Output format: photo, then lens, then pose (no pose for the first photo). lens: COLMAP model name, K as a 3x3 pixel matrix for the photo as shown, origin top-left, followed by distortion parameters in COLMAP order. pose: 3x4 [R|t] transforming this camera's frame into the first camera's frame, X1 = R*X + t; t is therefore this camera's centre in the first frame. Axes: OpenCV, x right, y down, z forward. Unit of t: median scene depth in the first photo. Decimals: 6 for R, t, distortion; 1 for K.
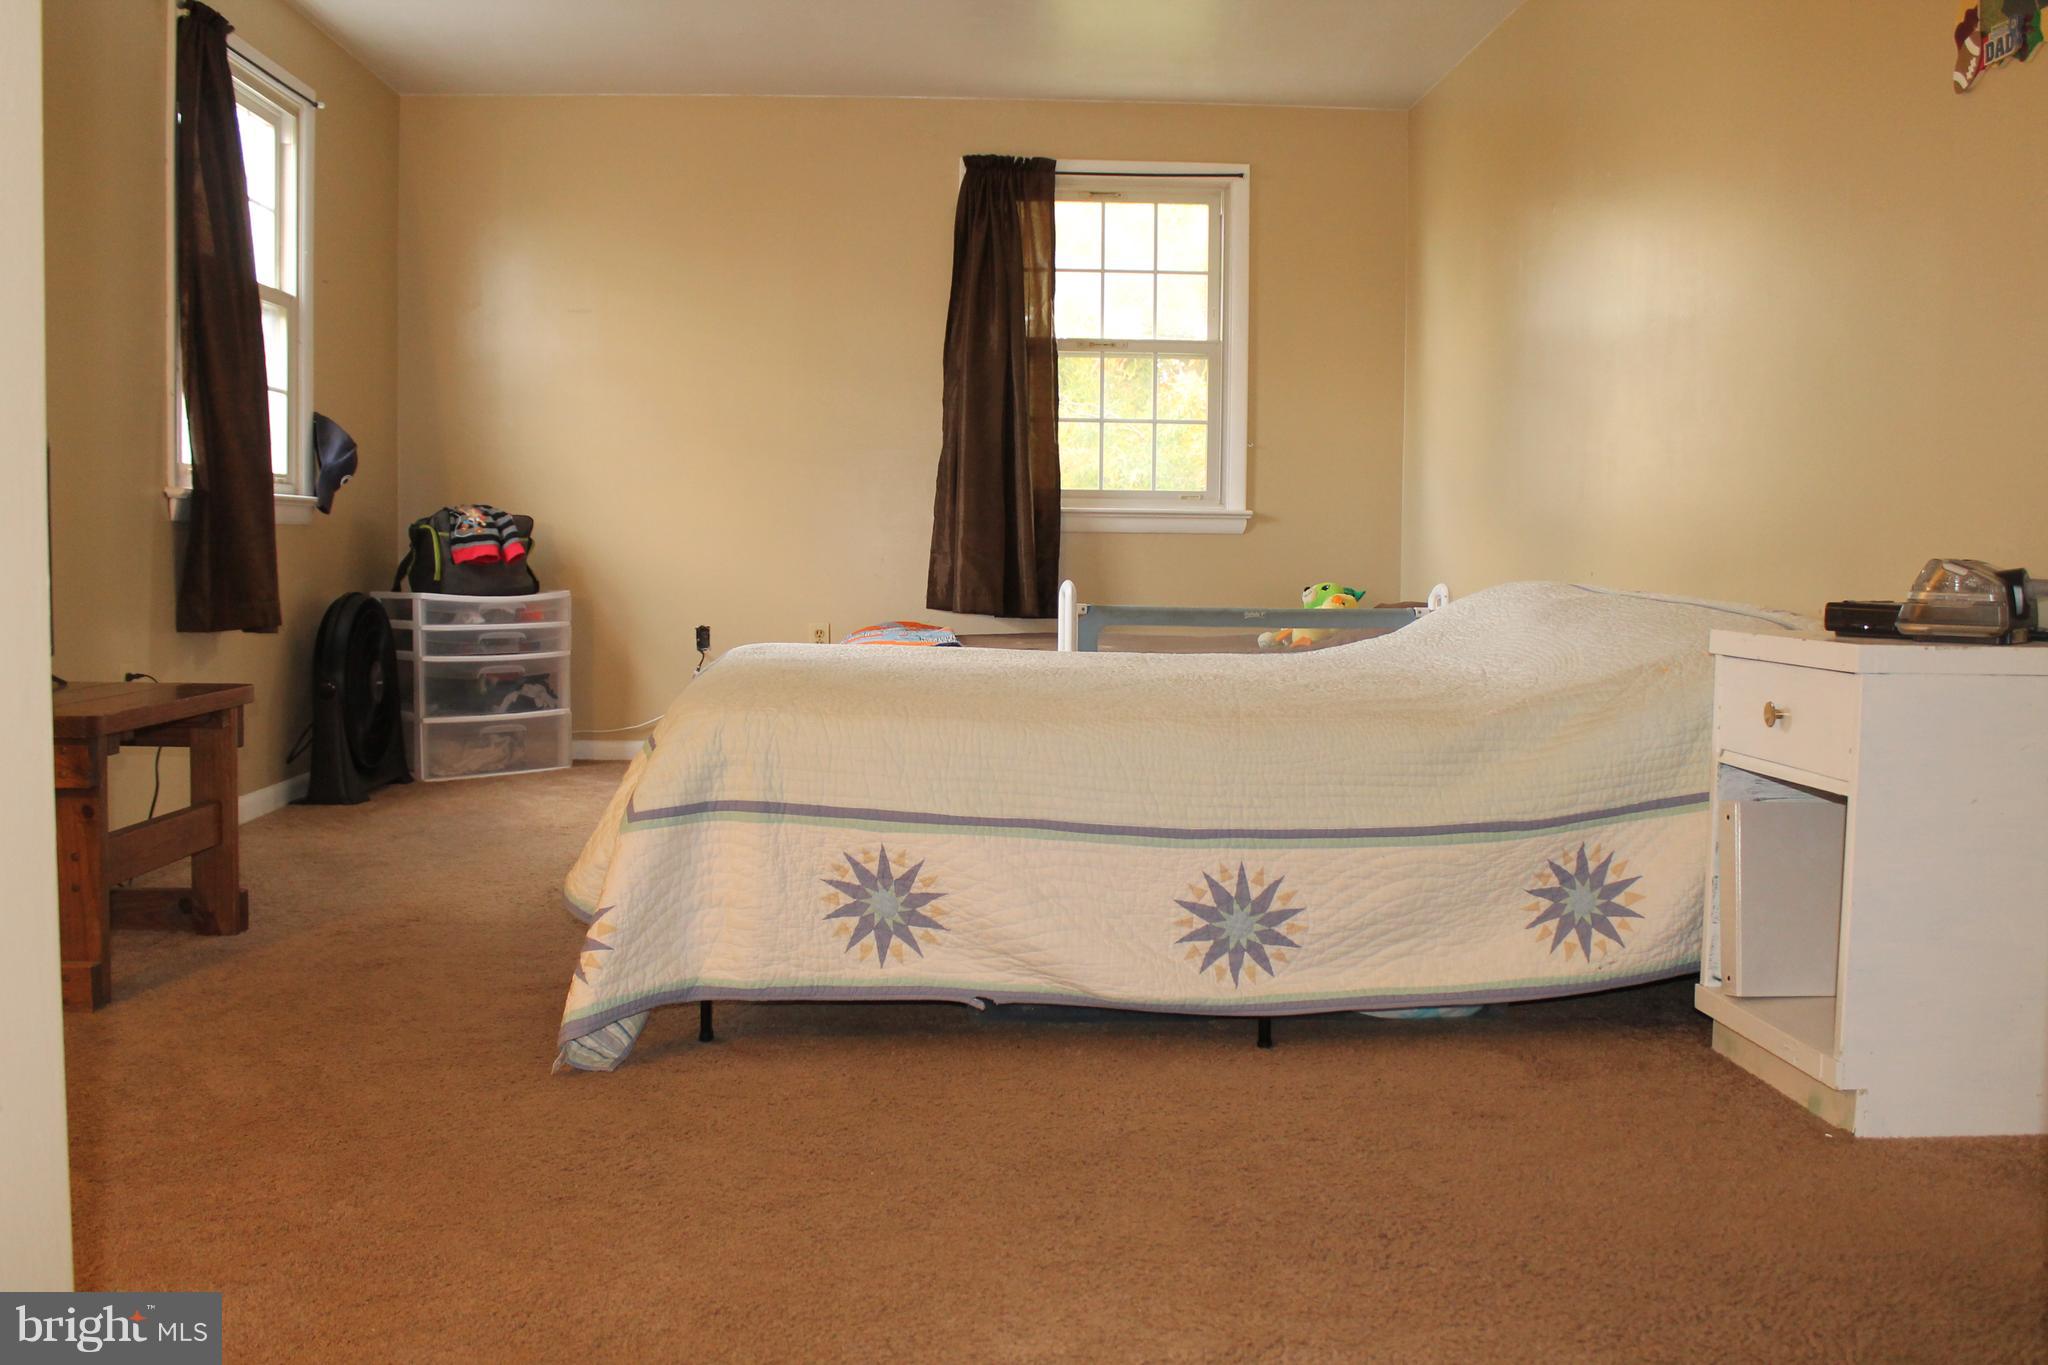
lens RADIAL K [[1902.9, 0, 1024.0], [0, 1902.9, 682.5], [0, 0, 1]] dist [-0.134270, 0.147422]
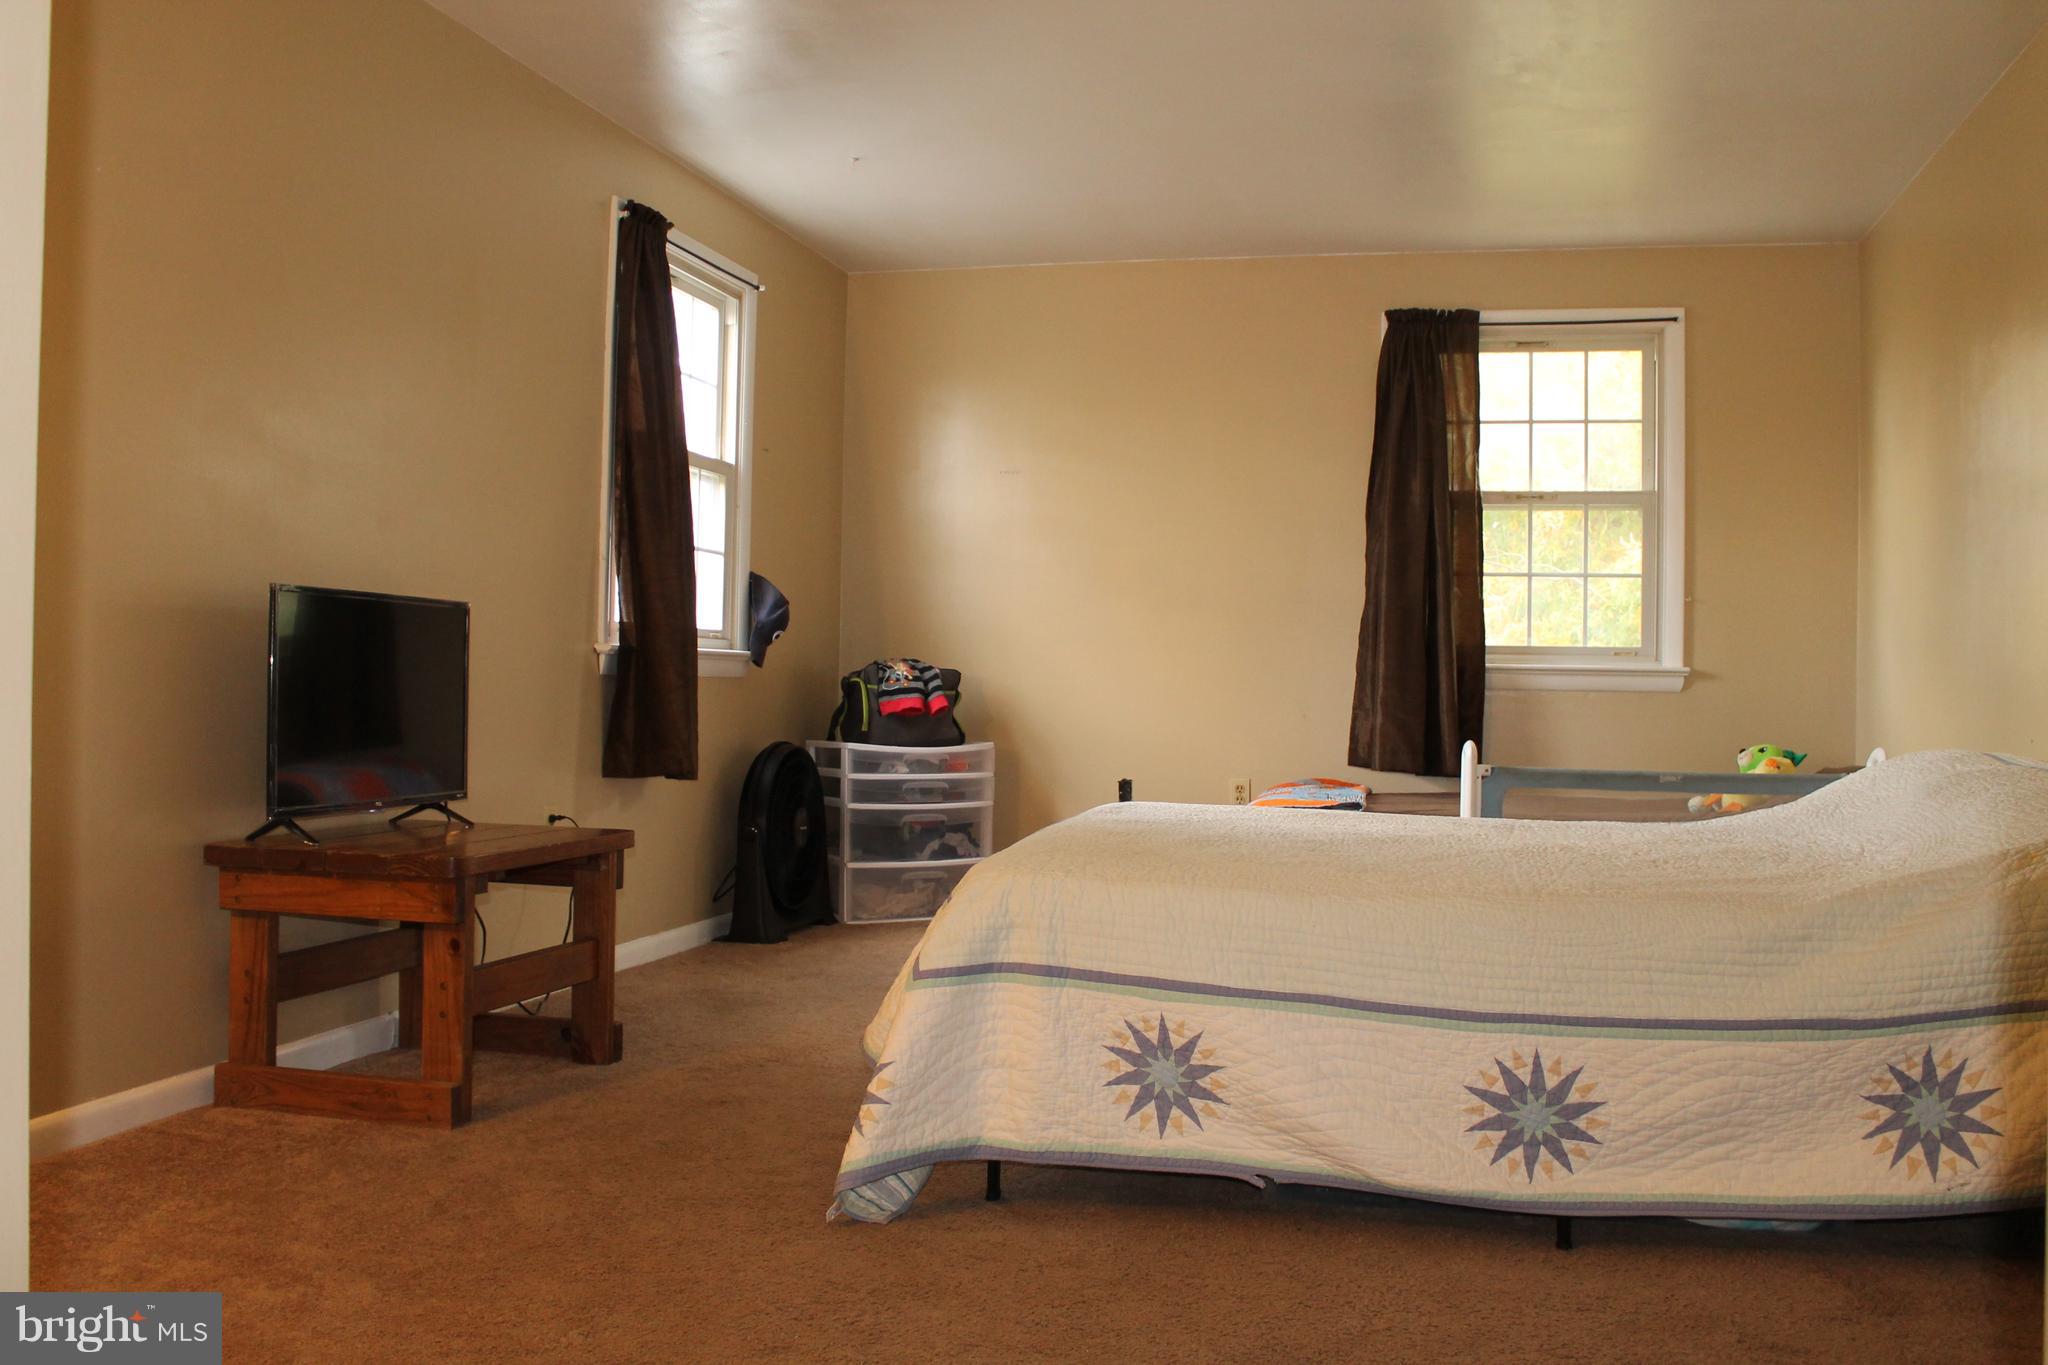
lens RADIAL K [[1902.9, 0, 1024.0], [0, 1902.9, 682.5], [0, 0, 1]] dist [-0.134270, 0.147422]
pose [[0.962473, 0.005225, -0.271328, 0.117827], [-0.026051, 0.996976, -0.073209, -0.012237], [0.270125, 0.077530, 0.959699, 0.017049]]
